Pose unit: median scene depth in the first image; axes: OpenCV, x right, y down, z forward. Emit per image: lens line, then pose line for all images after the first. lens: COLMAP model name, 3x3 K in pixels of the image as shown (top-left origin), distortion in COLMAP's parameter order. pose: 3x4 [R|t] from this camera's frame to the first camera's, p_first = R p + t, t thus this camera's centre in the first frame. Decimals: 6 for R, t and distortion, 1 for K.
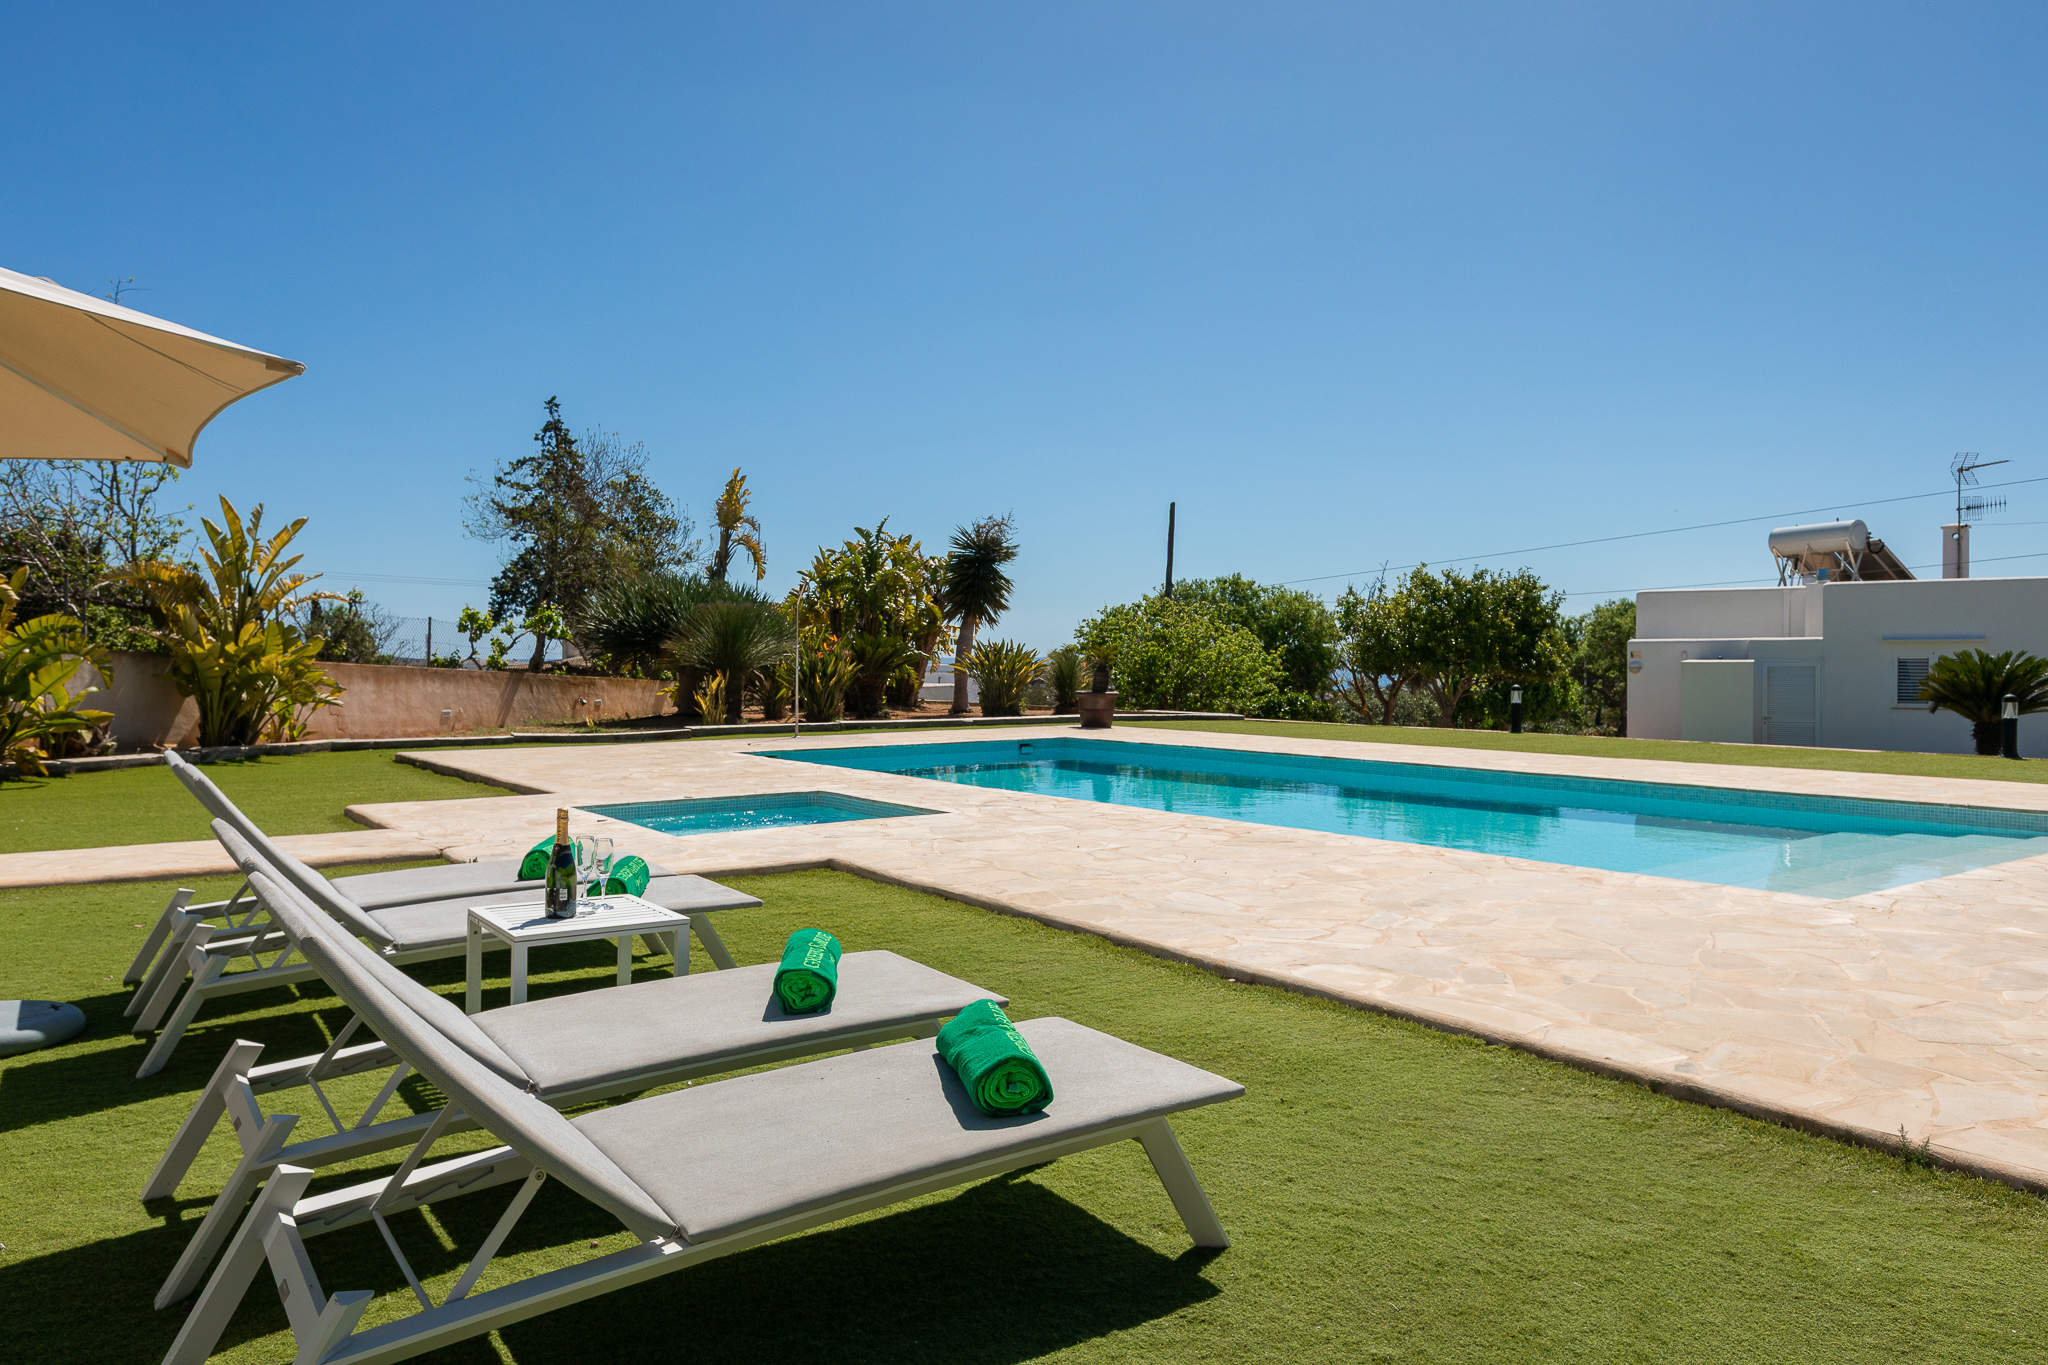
lens RADIAL K [[1334.9, 0, 961.3], [0, 1334.9, 747.8], [0, 0, 1]] dist [0.015950, -0.004672]
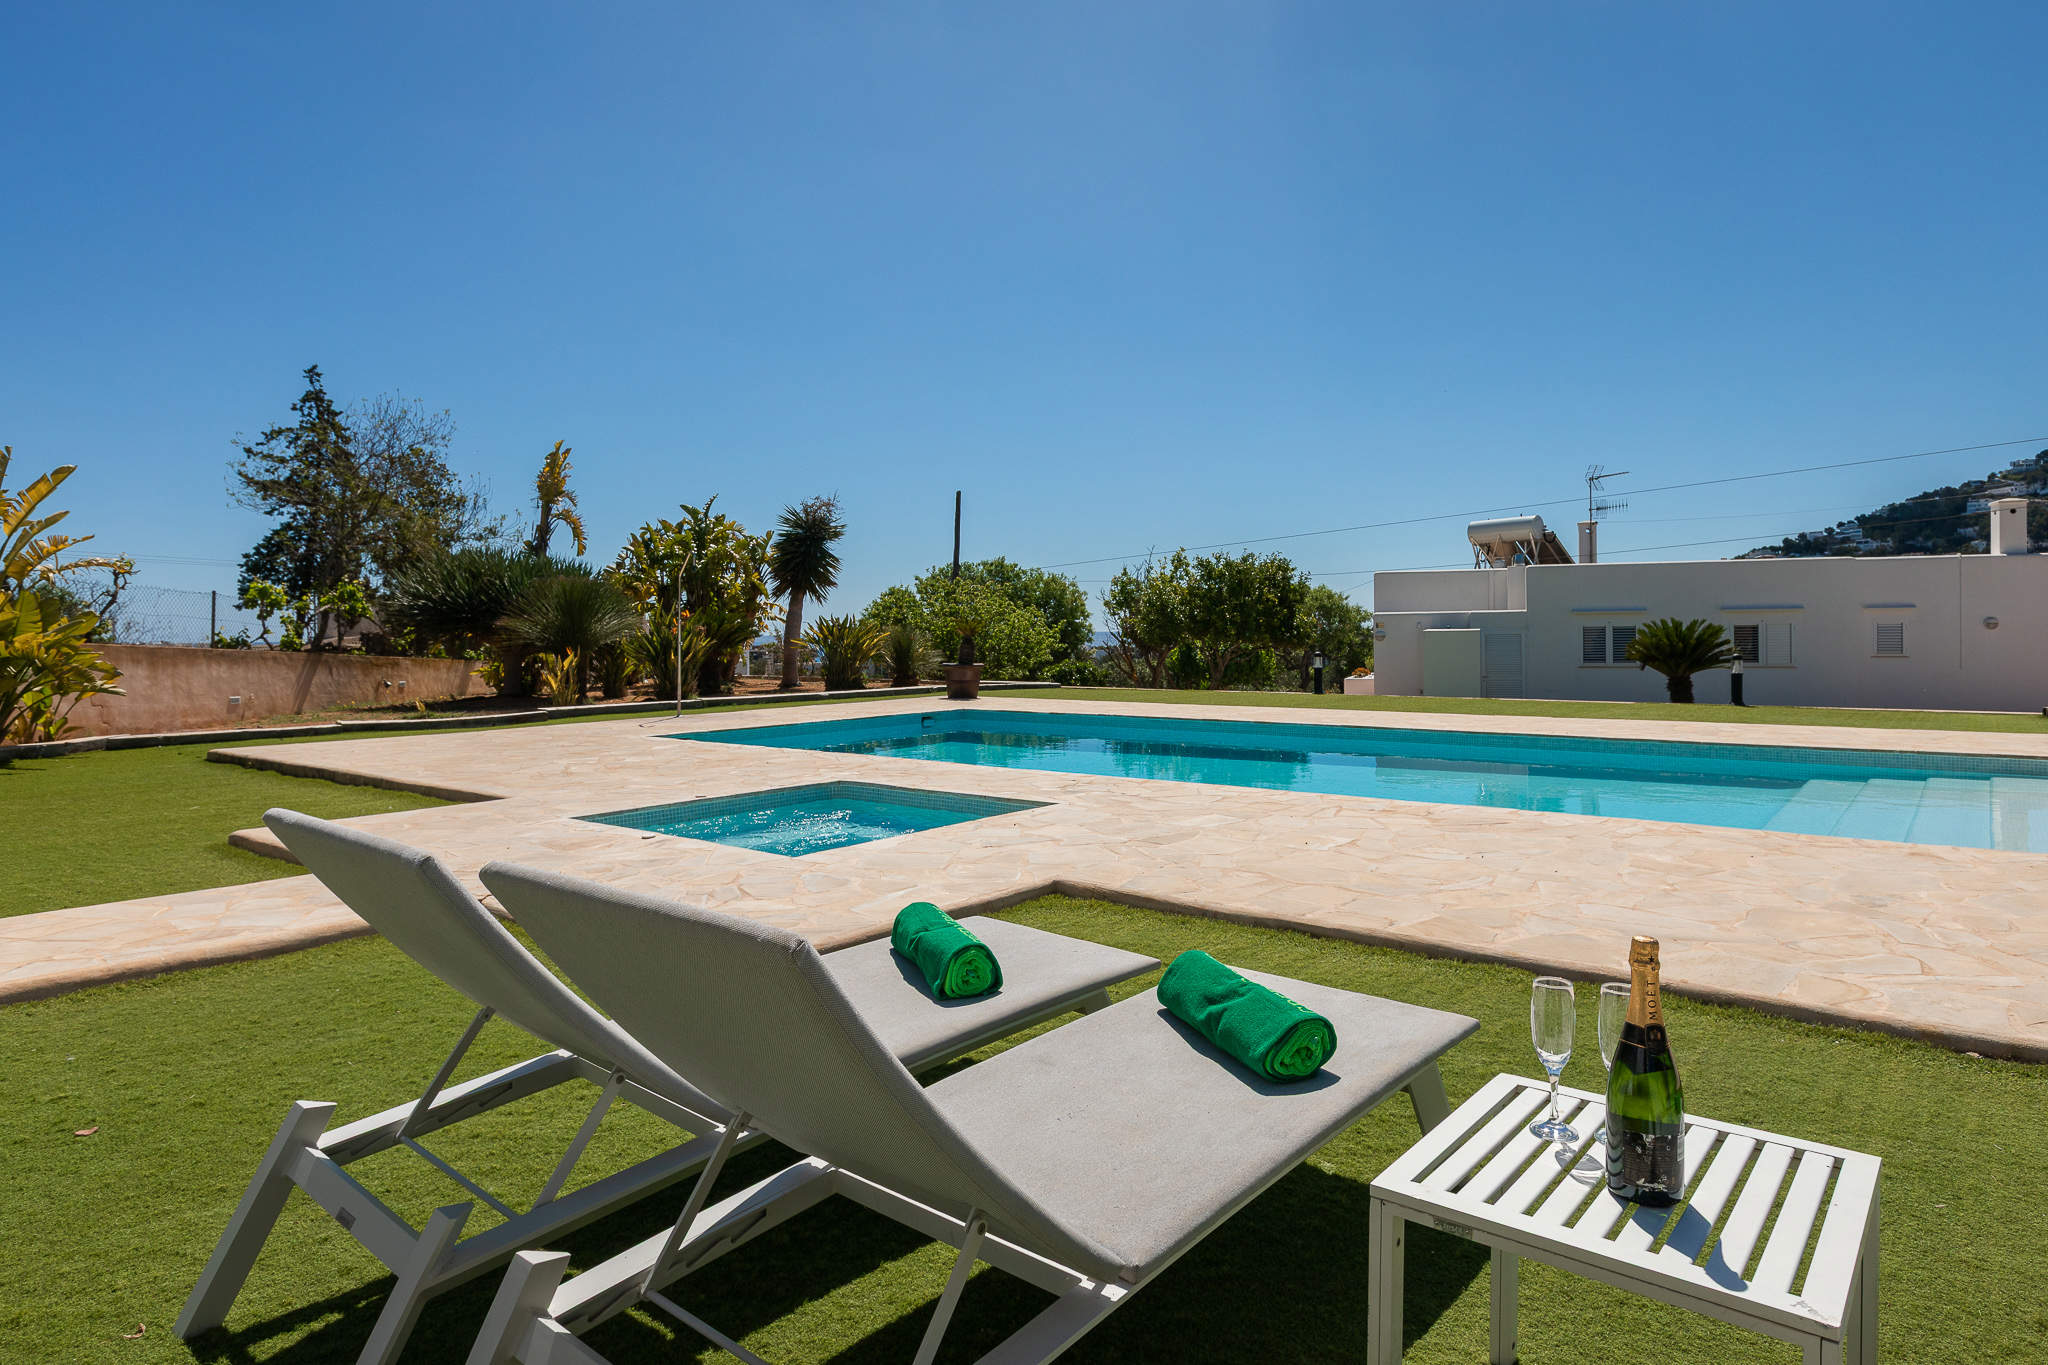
lens RADIAL K [[1162.1, 0, 1024.0], [0, 1162.1, 682.5], [0, 0, 1]] dist [0.008360, -0.000340]
pose [[0.960101, -0.020976, 0.278866, -0.082061], [0.028302, 0.999351, -0.022272, -0.004664], [-0.278218, 0.029276, 0.960072, 0.096807]]
